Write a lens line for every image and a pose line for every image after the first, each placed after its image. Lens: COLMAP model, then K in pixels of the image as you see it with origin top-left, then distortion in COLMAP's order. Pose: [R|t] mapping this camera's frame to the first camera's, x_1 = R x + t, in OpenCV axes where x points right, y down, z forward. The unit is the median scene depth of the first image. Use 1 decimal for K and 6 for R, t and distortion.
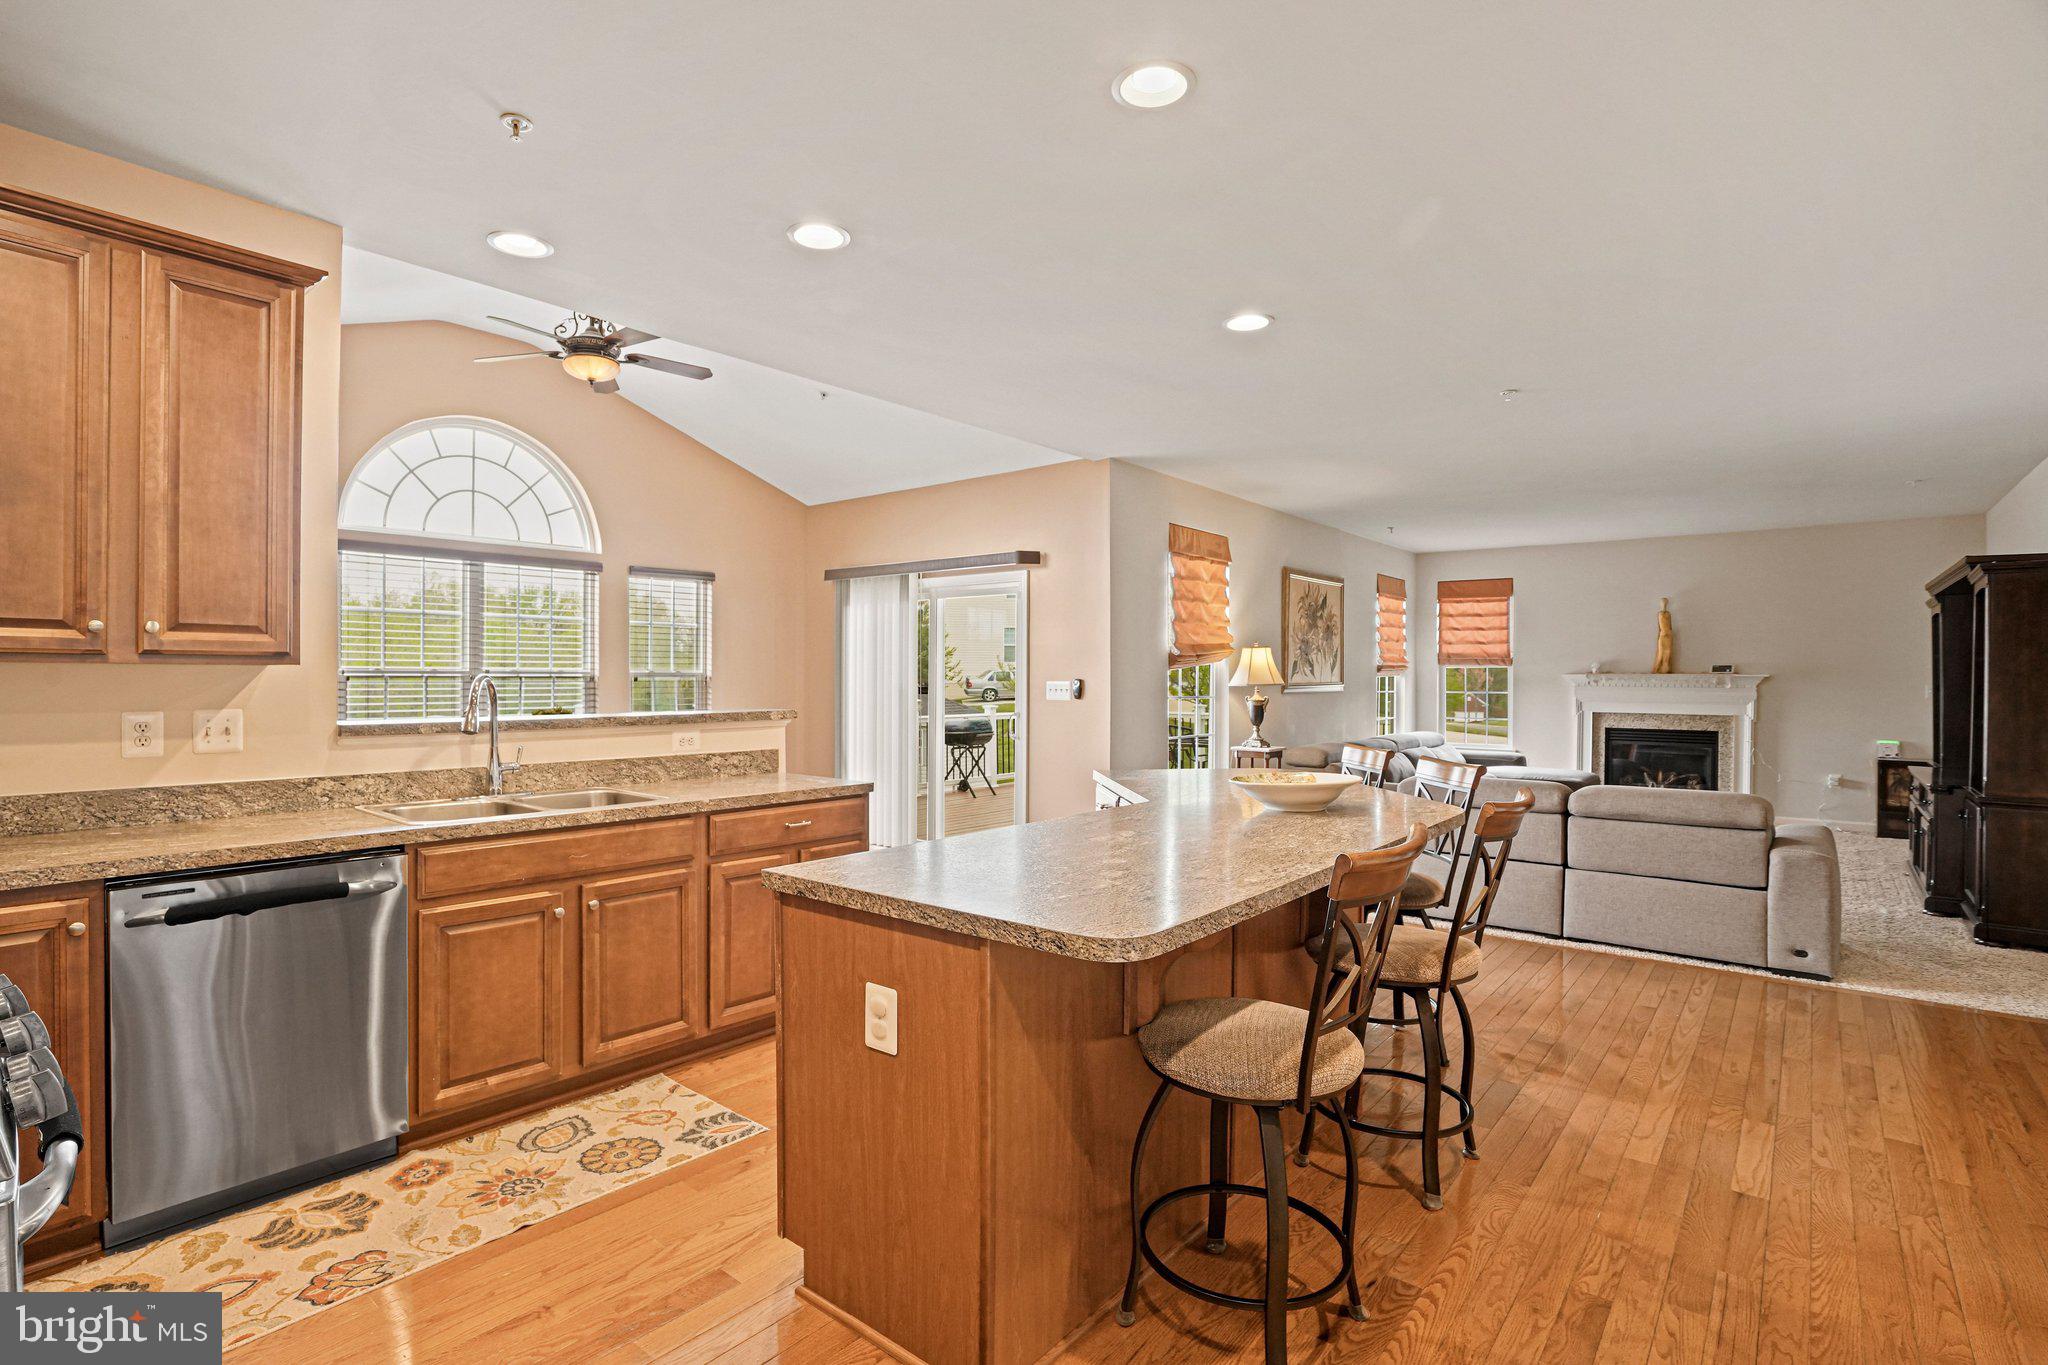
lens RADIAL K [[980.8, 0, 1010.1], [0, 980.8, 679.7], [0, 0, 1]] dist [-0.035277, 0.000300]
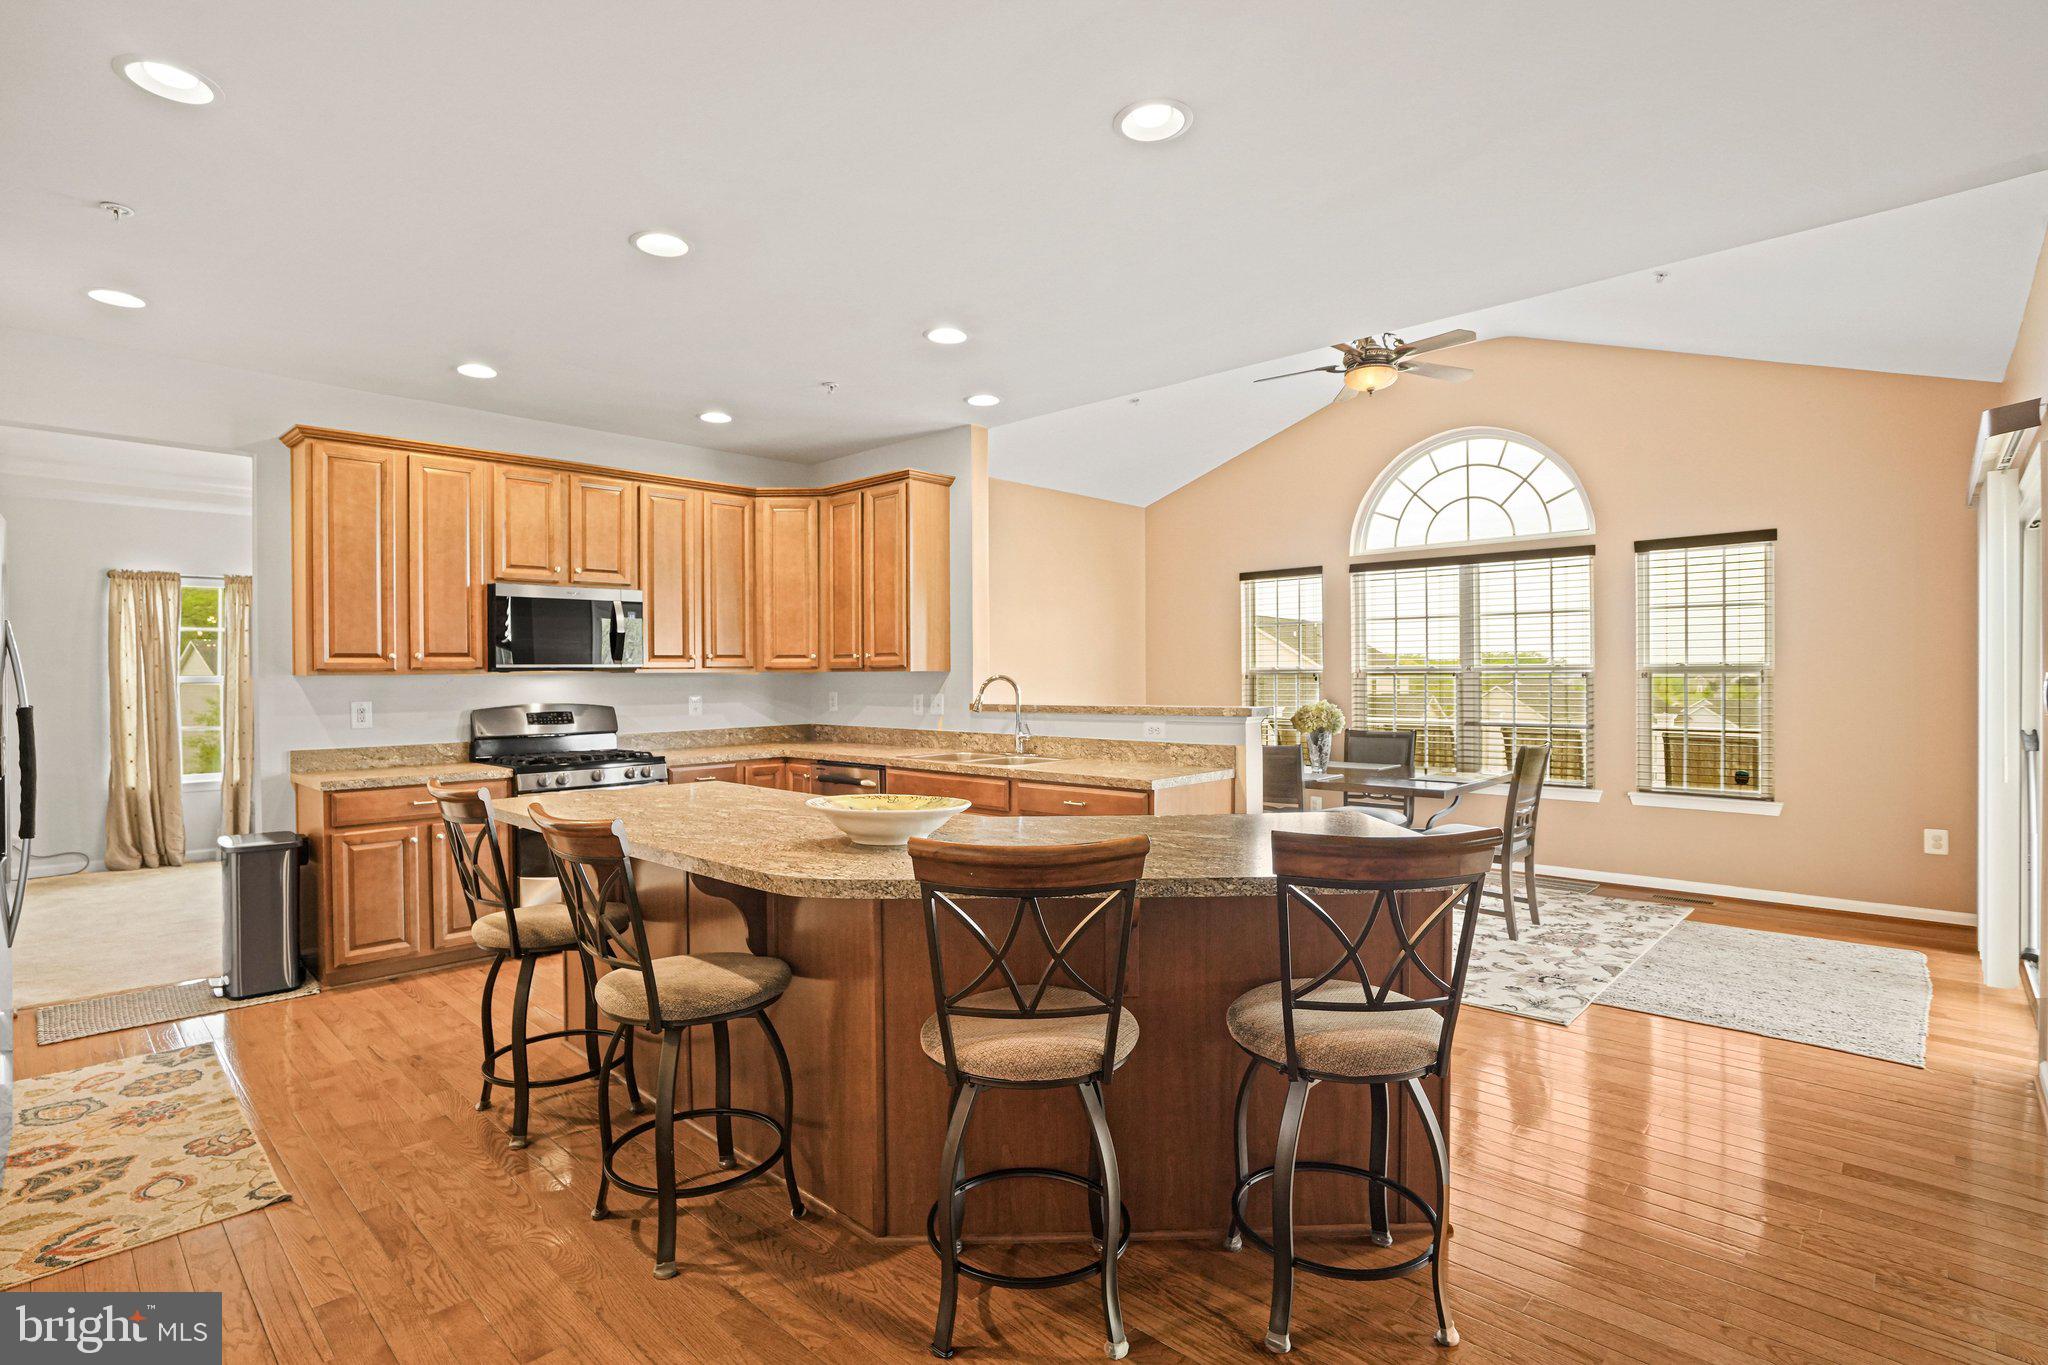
lens RADIAL K [[980.8, 0, 1010.1], [0, 980.8, 679.7], [0, 0, 1]] dist [-0.035277, 0.000300]
pose [[-0.073234, -0.001999, -0.997313, 0.857333], [0.001623, 0.999996, -0.002123, 0.005831], [0.997313, -0.001774, -0.073230, 0.938291]]
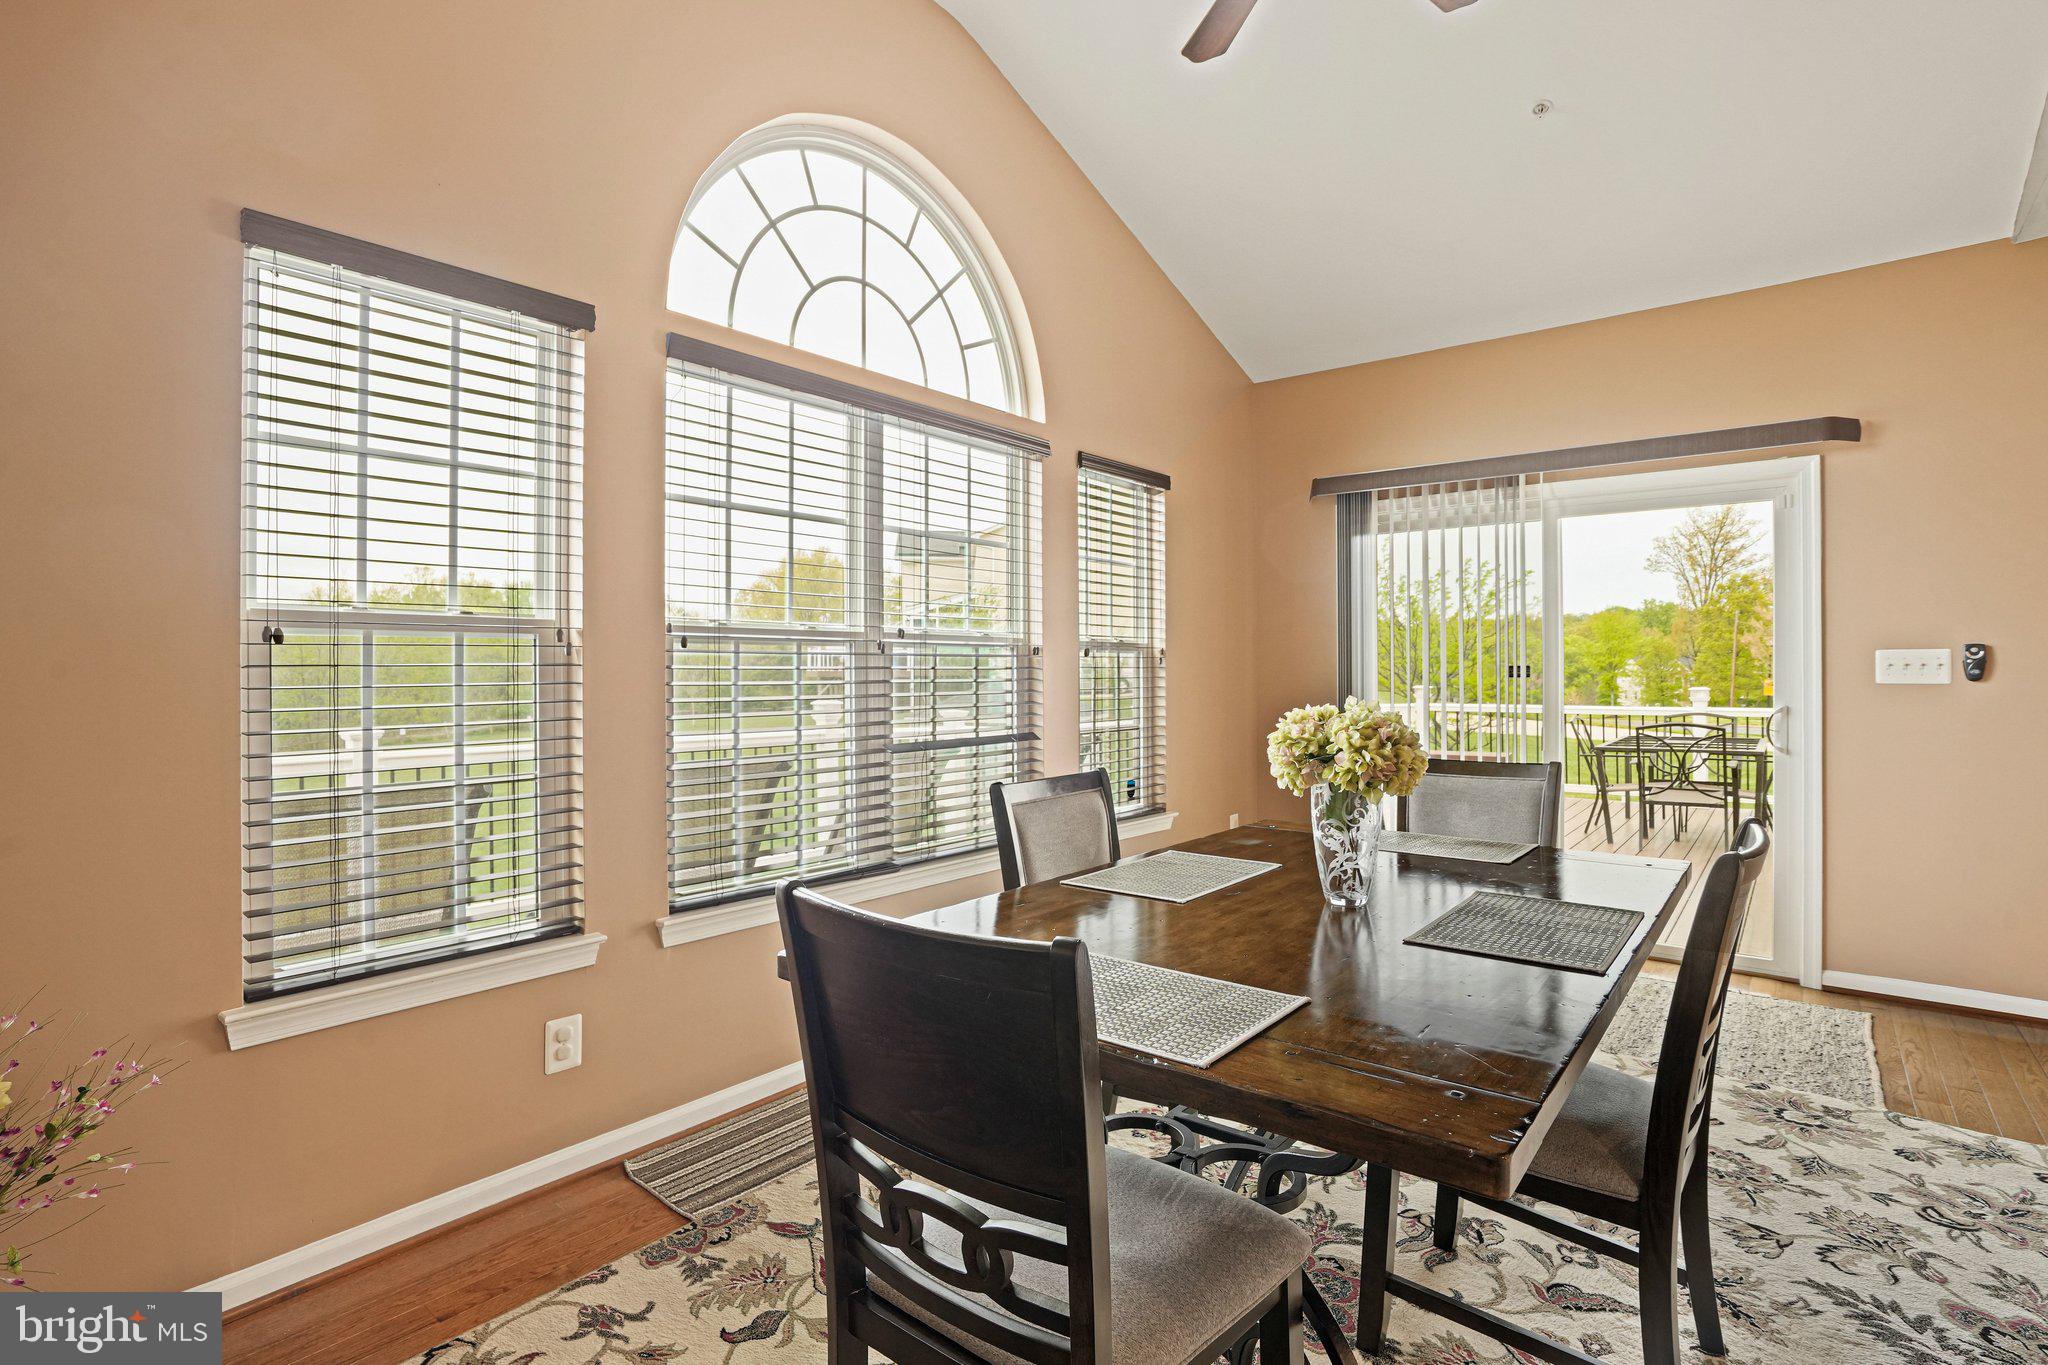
lens RADIAL K [[977.5, 0, 987.5], [0, 977.5, 635.3], [0, 0, 1]] dist [-0.040414, 0.001179]
pose [[0.999839, 0.000672, -0.017912, -0.769716], [-0.001622, 0.998589, -0.053085, 0.038265], [0.017851, 0.053105, 0.998429, 0.785863]]
